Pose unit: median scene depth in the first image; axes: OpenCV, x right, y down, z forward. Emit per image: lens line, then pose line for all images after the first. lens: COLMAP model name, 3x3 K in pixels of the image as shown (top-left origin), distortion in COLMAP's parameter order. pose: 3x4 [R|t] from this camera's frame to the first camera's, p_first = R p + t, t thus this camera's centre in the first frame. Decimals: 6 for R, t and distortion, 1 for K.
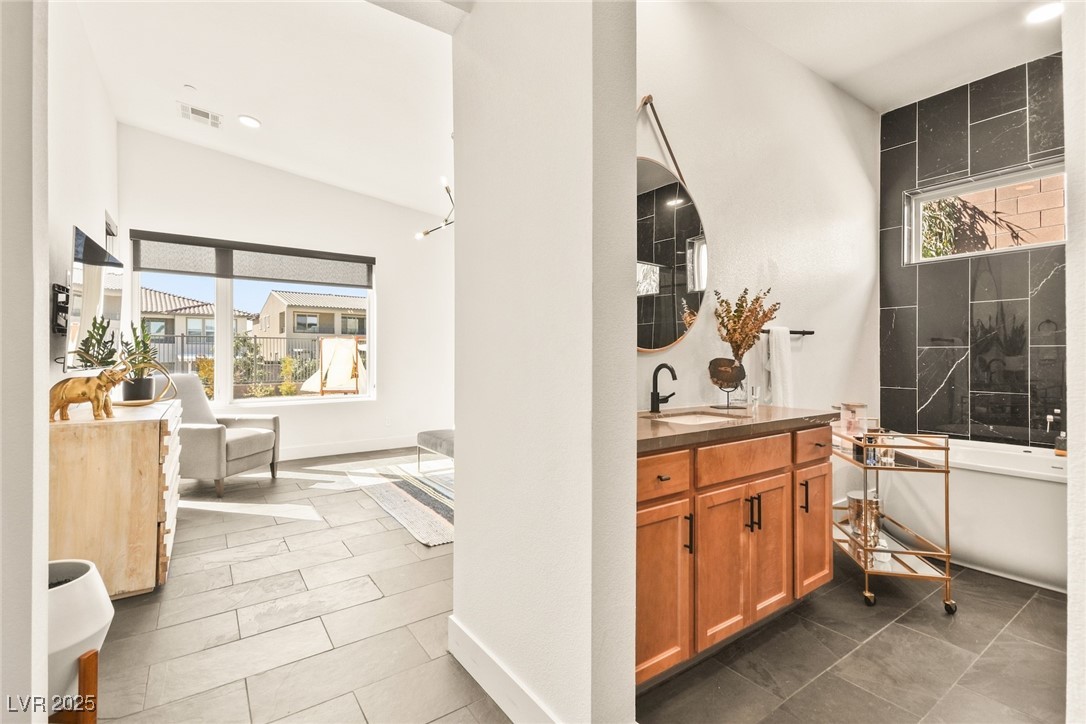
lens RADIAL K [[506.7, 0, 545.5], [0, 506.7, 356.3], [0, 0, 1]] dist [-0.001032, 0.000084]
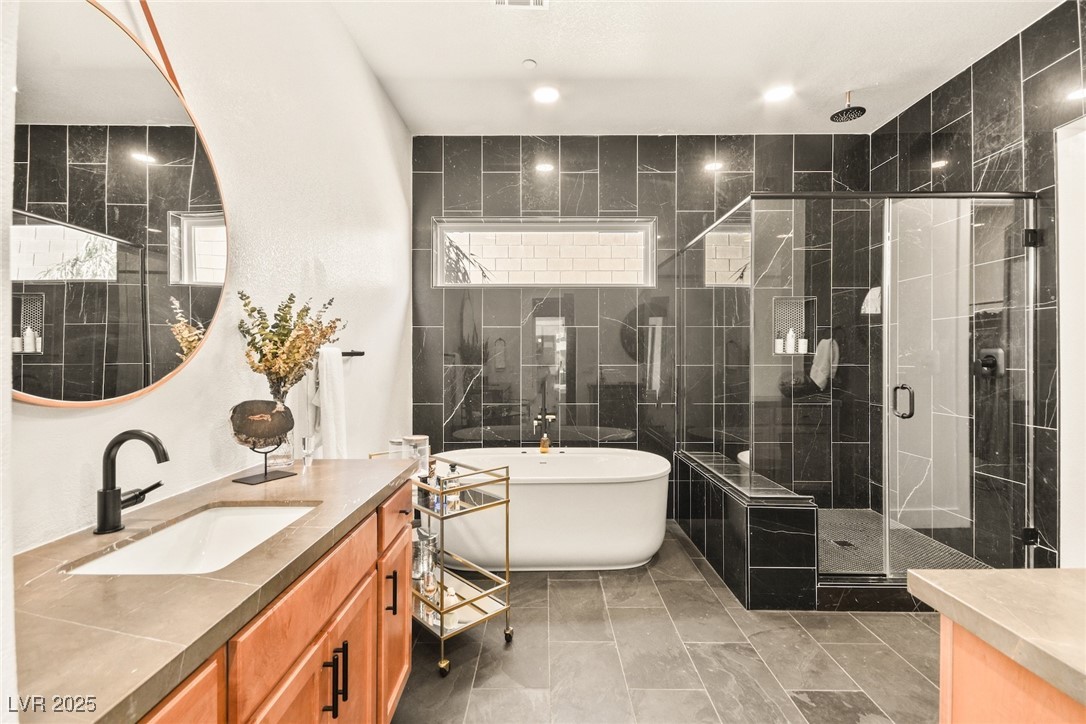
lens RADIAL K [[464.6, 0, 558.7], [0, 464.6, 357.1], [0, 0, 1]] dist [0.010993, -0.000147]
pose [[0.559187, 0.000131, 0.829042, 0.075058], [0.000195, 1.000000, -0.000289, -0.048401], [-0.829042, 0.000323, 0.559187, 0.347682]]
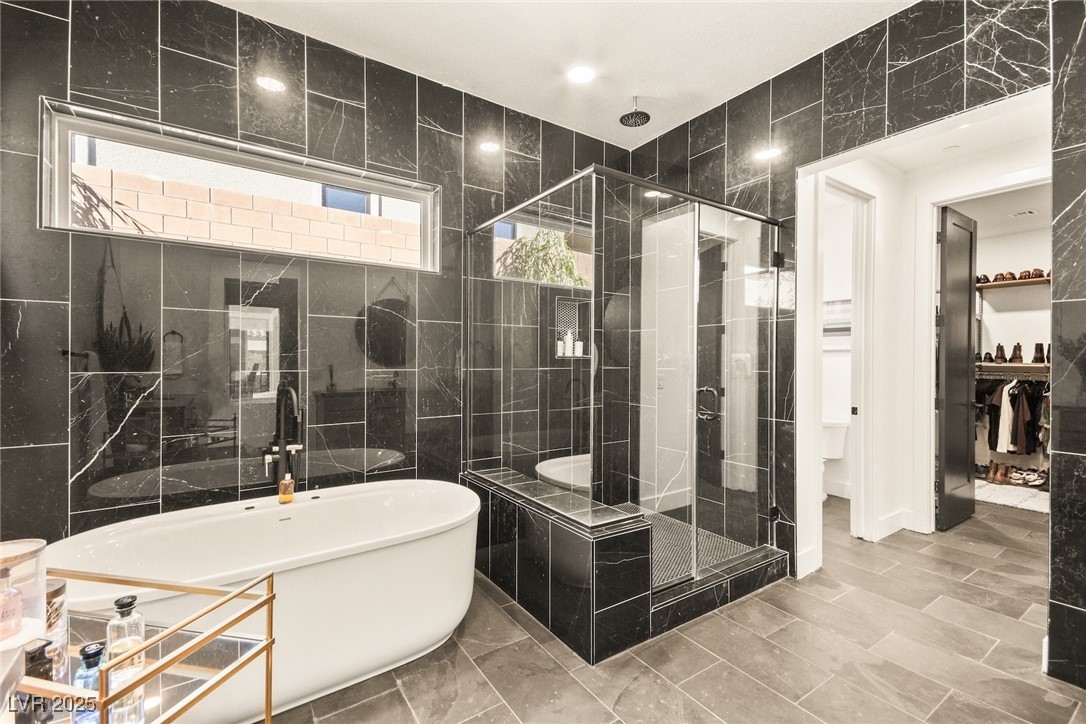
lens RADIAL K [[456.8, 0, 537.9], [0, 456.8, 361.6], [0, 0, 1]] dist [0.032895, -0.013416]
pose [[0.023791, -0.003479, 0.999711, 0.288508], [-0.004246, 0.999985, 0.003581, -0.048460], [-0.999708, -0.004330, 0.023776, 0.622918]]
